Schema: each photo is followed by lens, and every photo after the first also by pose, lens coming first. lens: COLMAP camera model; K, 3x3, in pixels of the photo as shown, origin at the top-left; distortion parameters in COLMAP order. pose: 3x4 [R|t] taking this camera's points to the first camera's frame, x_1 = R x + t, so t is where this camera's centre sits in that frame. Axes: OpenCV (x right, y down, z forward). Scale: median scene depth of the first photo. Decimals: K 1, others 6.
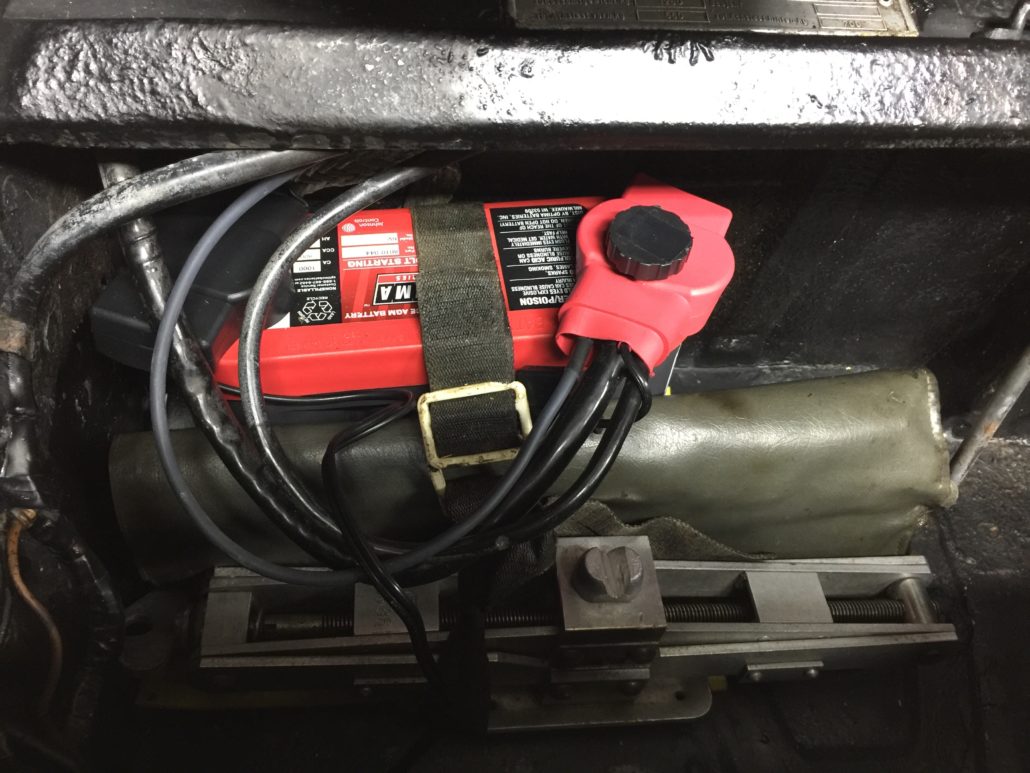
lens RADIAL K [[869.7, 0, 507.3], [0, 869.7, 384.3], [0, 0, 1]] dist [0.077476, -0.108985]
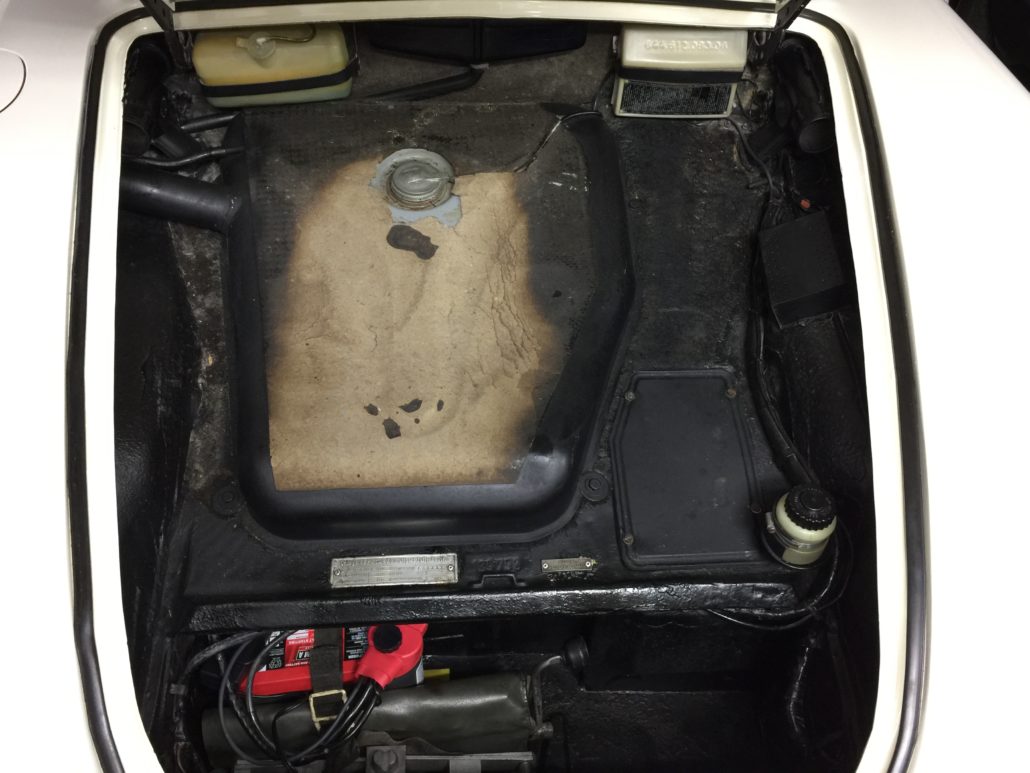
lens RADIAL K [[869.7, 0, 507.3], [0, 869.7, 384.3], [0, 0, 1]] dist [0.077476, -0.108985]
pose [[0.998382, -0.027831, -0.049579, 0.719659], [0.017613, 0.980501, -0.195723, -0.411956], [0.054059, 0.194533, 0.979405, -1.989238]]
